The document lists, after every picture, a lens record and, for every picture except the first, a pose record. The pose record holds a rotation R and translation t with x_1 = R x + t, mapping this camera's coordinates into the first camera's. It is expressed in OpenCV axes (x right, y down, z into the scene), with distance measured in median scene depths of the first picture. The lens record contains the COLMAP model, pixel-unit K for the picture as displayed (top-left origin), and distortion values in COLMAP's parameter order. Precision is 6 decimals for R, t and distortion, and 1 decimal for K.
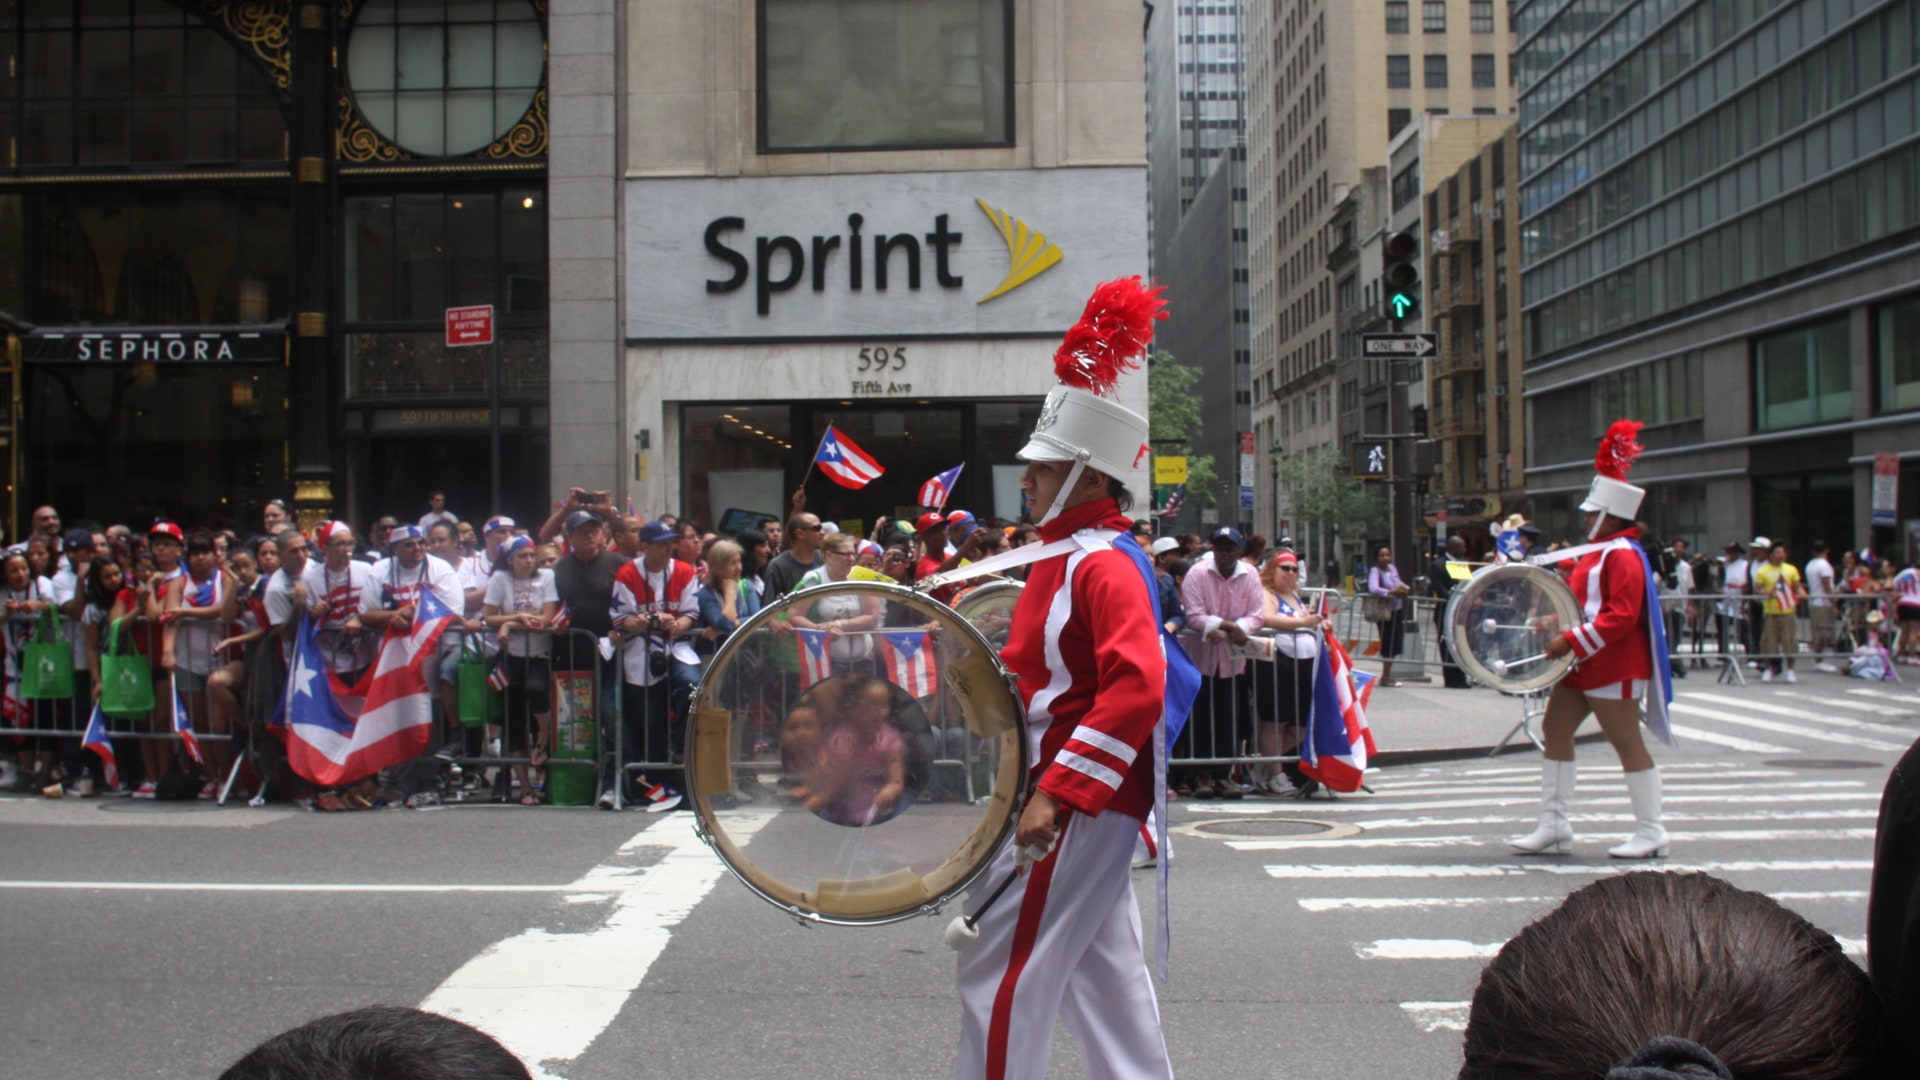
lens RADIAL K [[1780.0, 0, 955.7], [0, 1780.0, 533.4], [0, 0, 1]] dist [-0.054763, 0.000000]
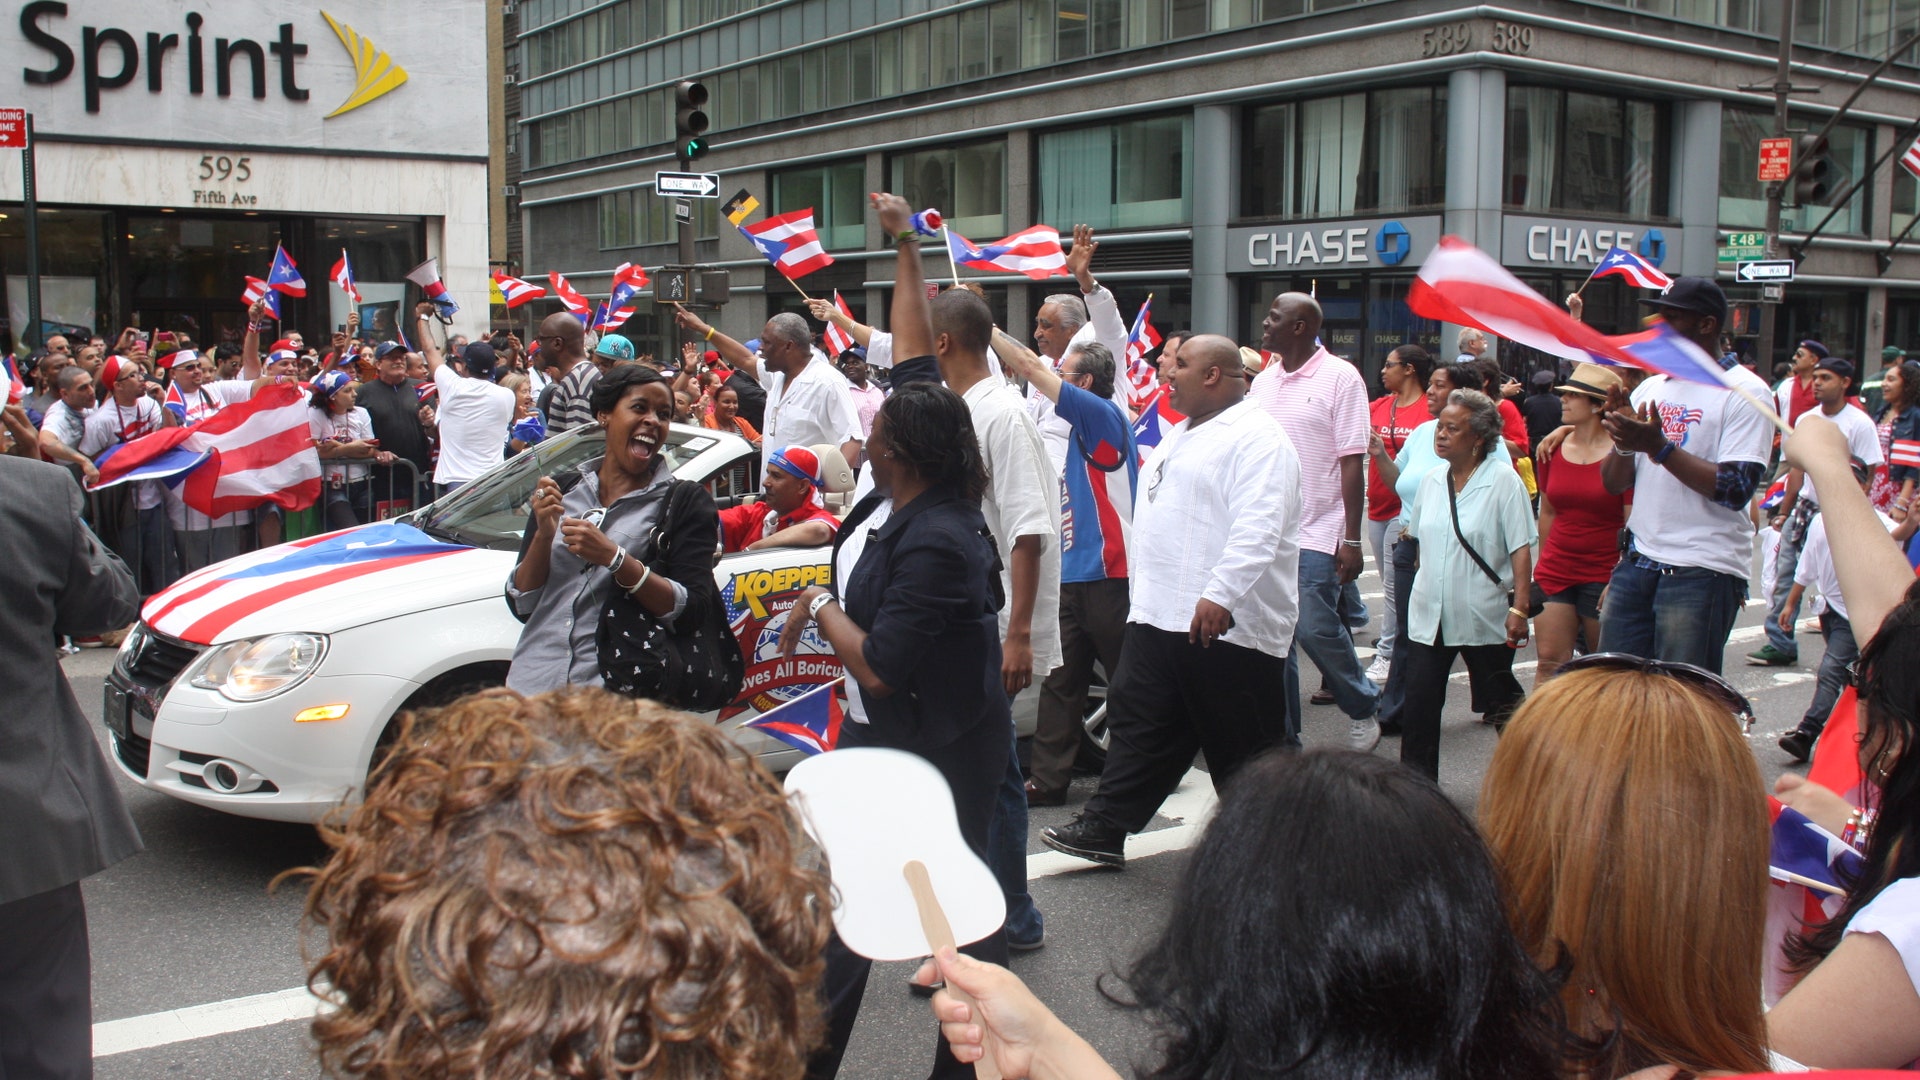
lens RADIAL K [[1780.0, 0, 952.6], [0, 1780.0, 525.3], [0, 0, 1]] dist [-0.054763, 0.000000]
pose [[0.811292, -0.045549, 0.582865, -0.286765], [-0.019018, 0.994377, 0.104179, -0.012088], [-0.584332, -0.095605, 0.805863, -0.022568]]
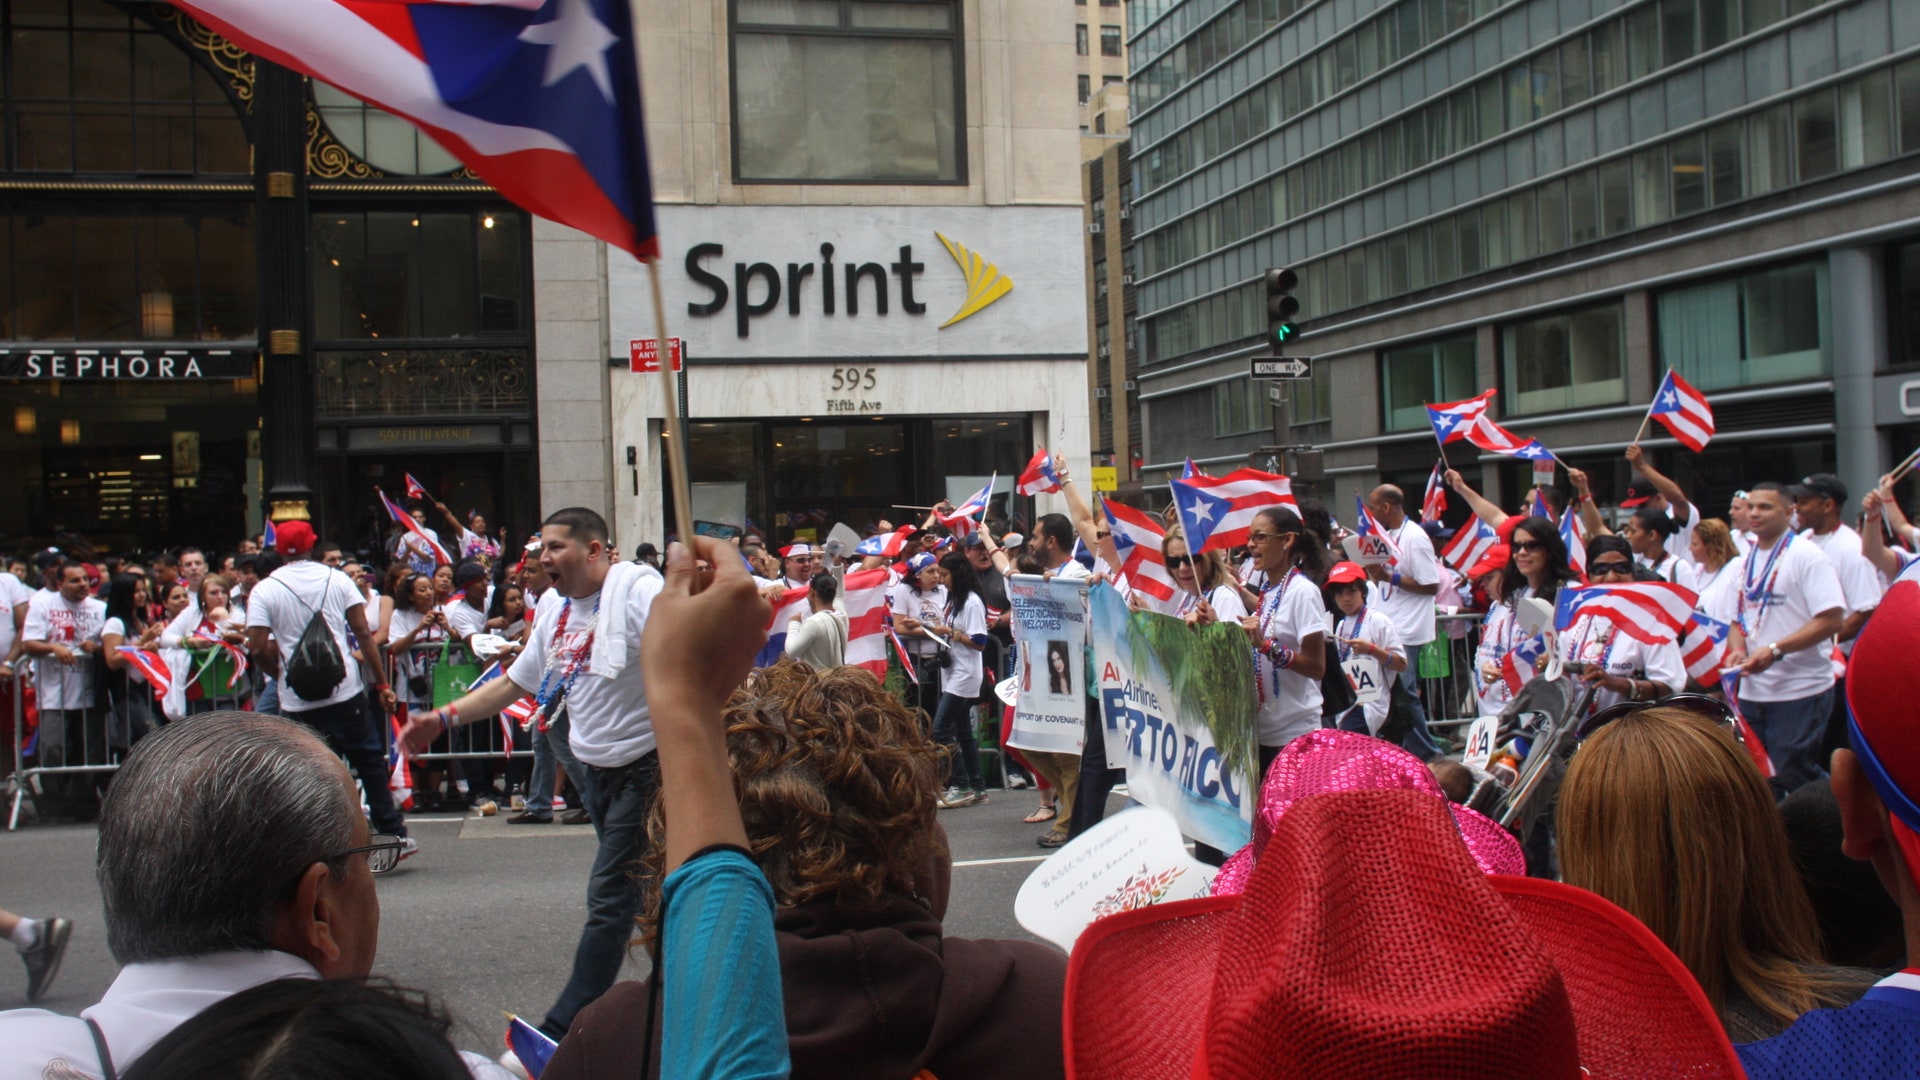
lens RADIAL K [[1780.0, 0, 955.6], [0, 1780.0, 527.5], [0, 0, 1]] dist [-0.054763, 0.000000]
pose [[0.961635, -0.019913, 0.273608, -0.277490], [0.020316, 0.999793, 0.001361, -0.008653], [-0.273578, 0.004250, 0.961840, -0.048767]]
